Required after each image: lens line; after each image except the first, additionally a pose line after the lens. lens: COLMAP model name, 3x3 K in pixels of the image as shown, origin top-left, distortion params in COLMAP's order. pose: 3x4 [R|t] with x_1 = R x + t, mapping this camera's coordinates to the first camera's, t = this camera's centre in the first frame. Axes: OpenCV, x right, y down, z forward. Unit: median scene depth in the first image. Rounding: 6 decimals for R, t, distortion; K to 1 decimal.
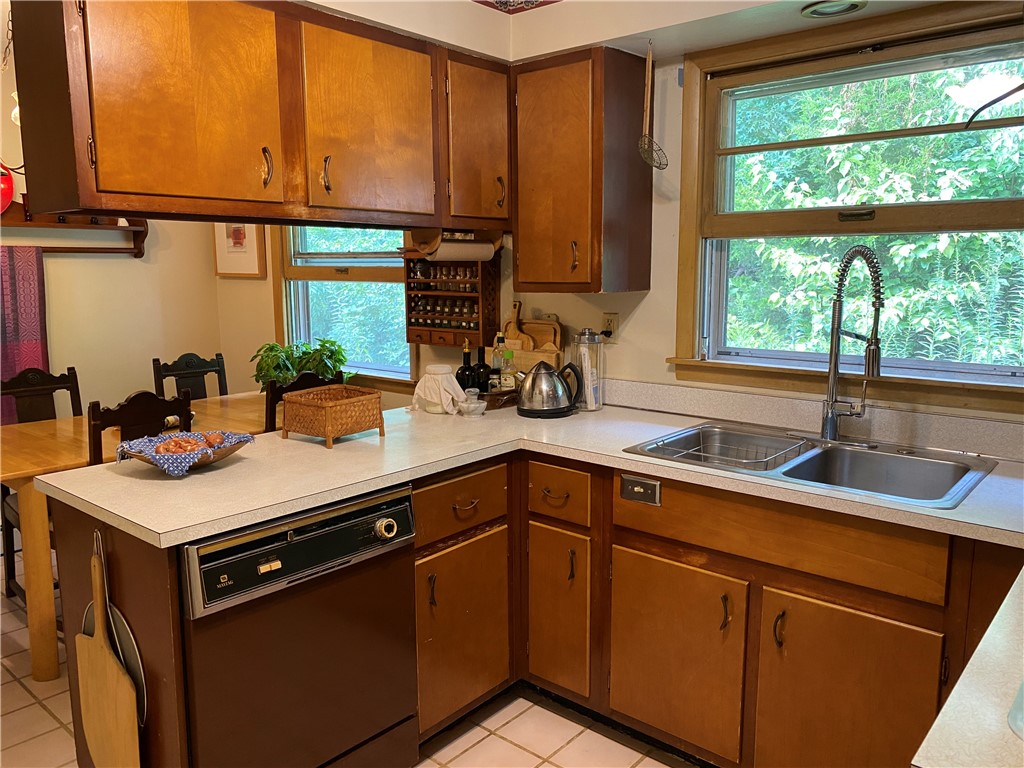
lens RADIAL K [[778.5, 0, 506.4], [0, 778.5, 370.5], [0, 0, 1]] dist [-0.028865, 0.001753]
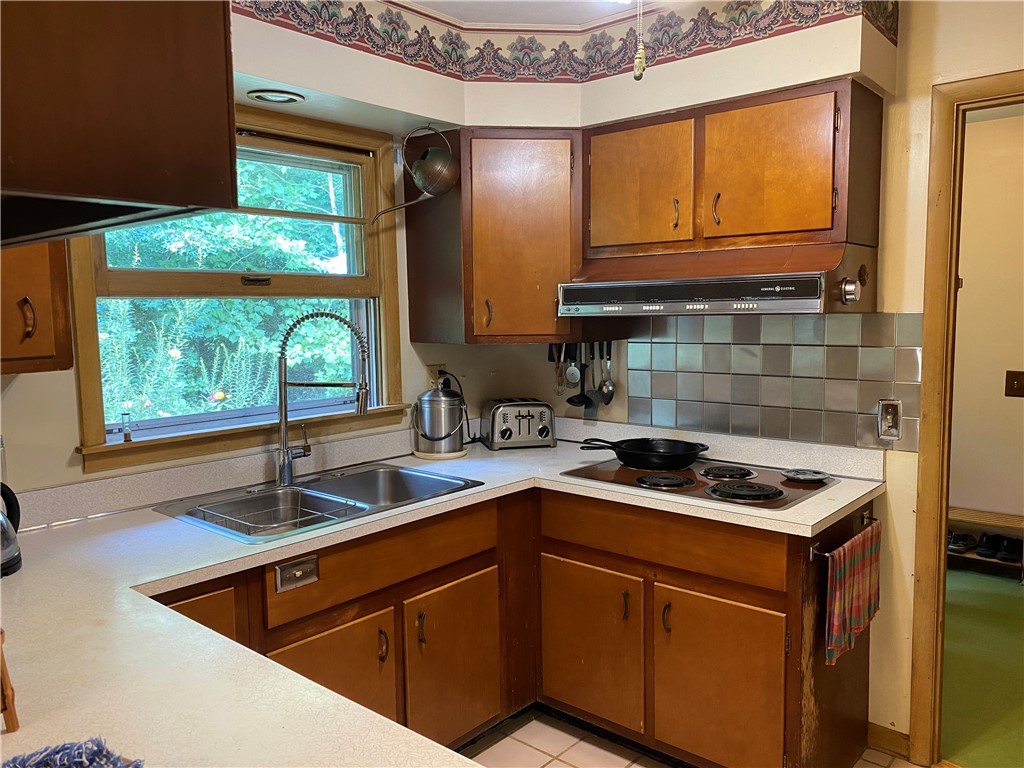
lens RADIAL K [[778.5, 0, 506.4], [0, 778.5, 370.5], [0, 0, 1]] dist [-0.028865, 0.001753]
pose [[-0.001072, -0.067690, 0.997706, -0.760472], [0.151718, 0.986146, 0.067069, -0.108844], [-0.988423, 0.151441, 0.009212, 0.759748]]
